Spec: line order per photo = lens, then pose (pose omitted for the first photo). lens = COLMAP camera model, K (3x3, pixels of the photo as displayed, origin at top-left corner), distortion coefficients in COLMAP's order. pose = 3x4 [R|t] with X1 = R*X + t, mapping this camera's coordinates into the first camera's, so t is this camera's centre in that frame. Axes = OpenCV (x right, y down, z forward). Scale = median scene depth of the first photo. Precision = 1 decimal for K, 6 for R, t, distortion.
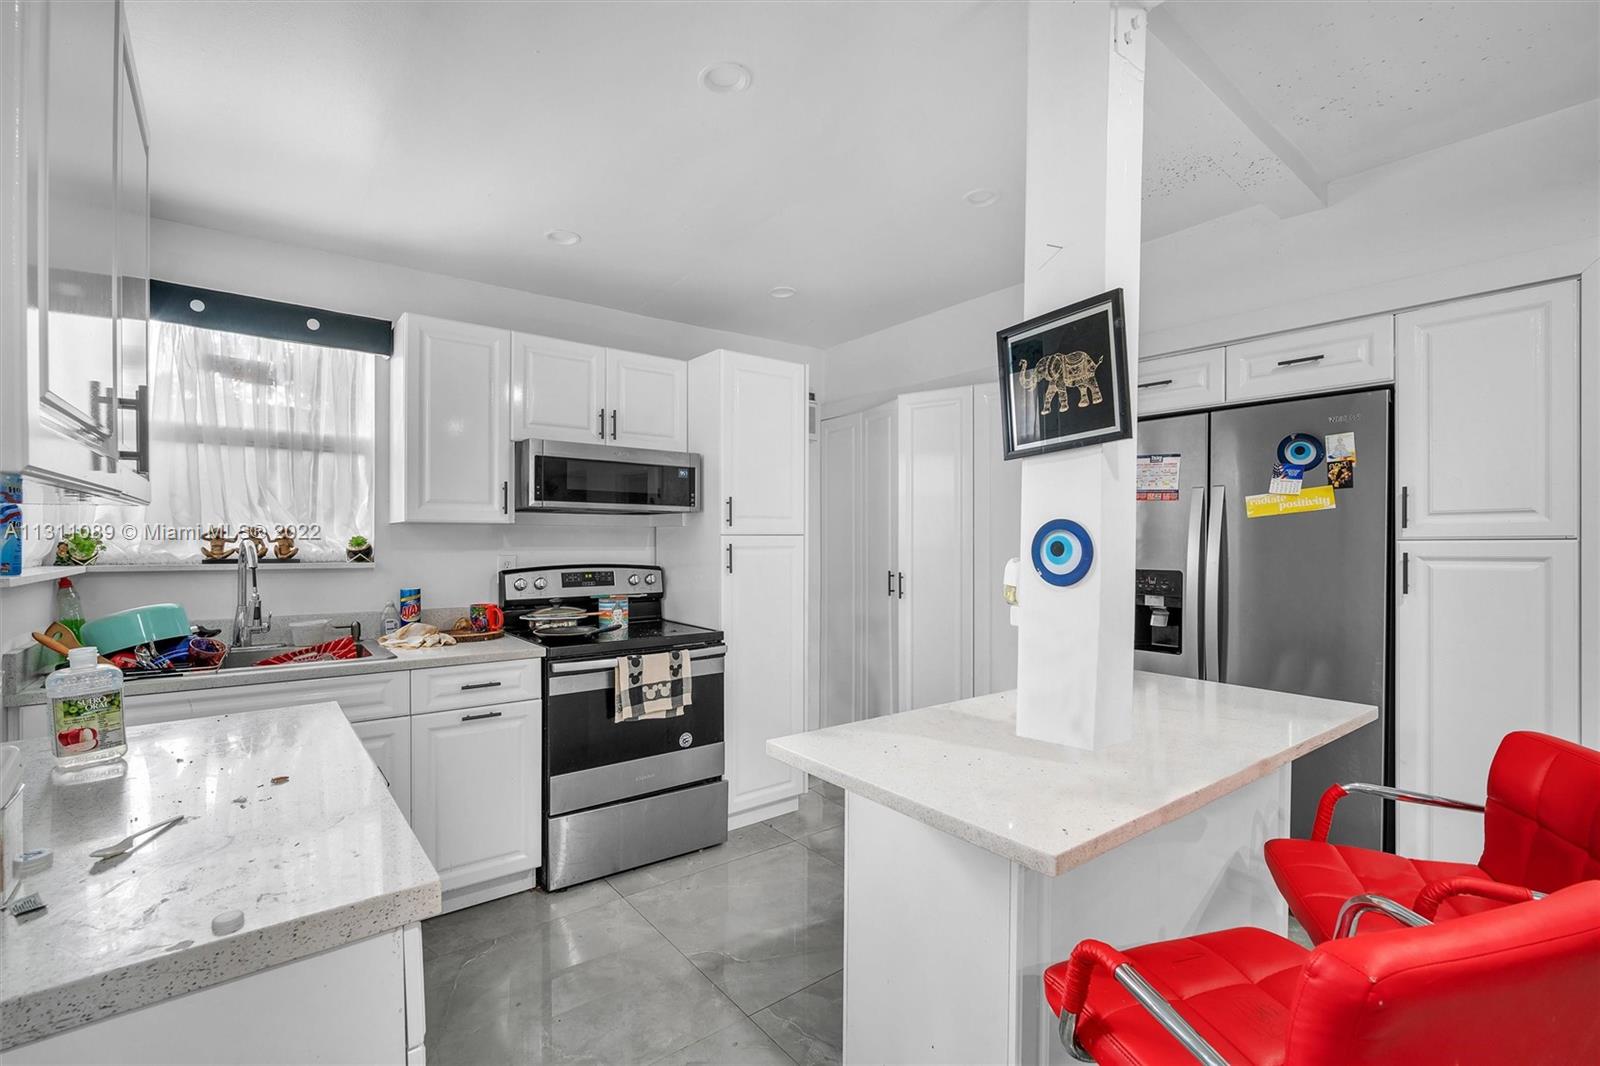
lens RADIAL K [[700.6, 0, 799.7], [0, 700.6, 537.1], [0, 0, 1]] dist [-0.016237, 0.005352]
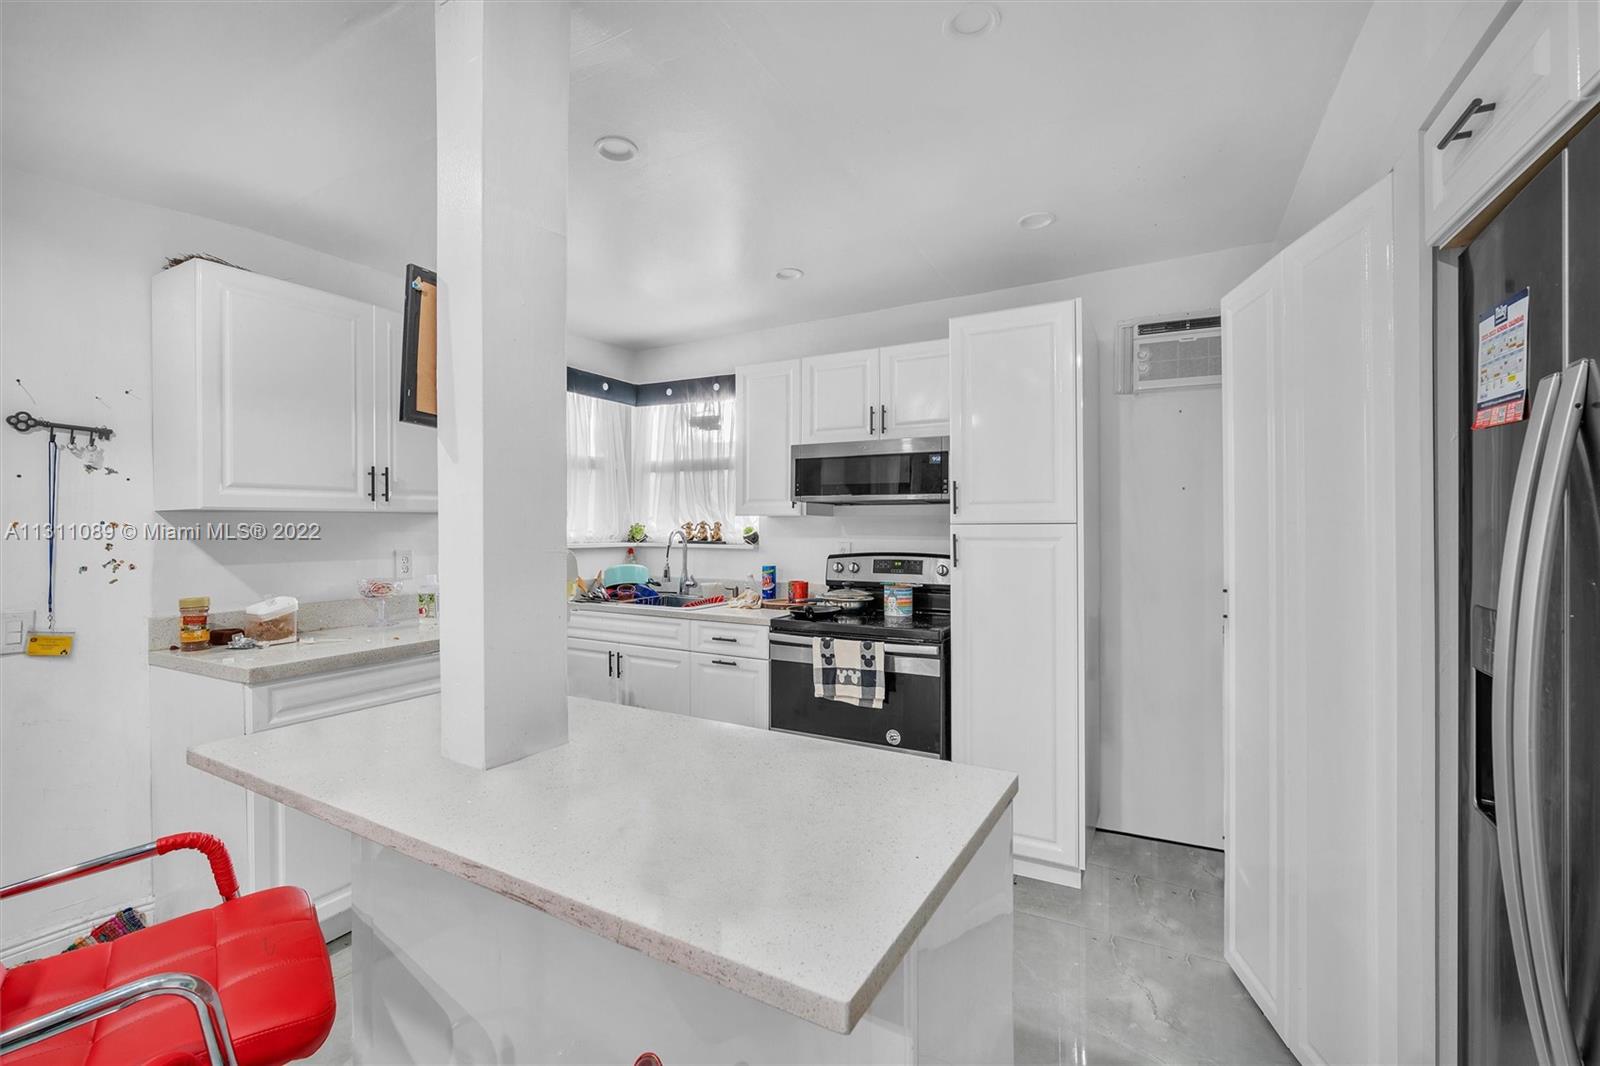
lens RADIAL K [[701.0, 0, 793.8], [0, 701.0, 523.3], [0, 0, 1]] dist [-0.002285, 0.000236]
pose [[0.386000, -0.004890, -0.922486, 0.717198], [0.002900, 0.999987, -0.004087, -0.001553], [0.922494, -0.001097, 0.386009, 0.527196]]
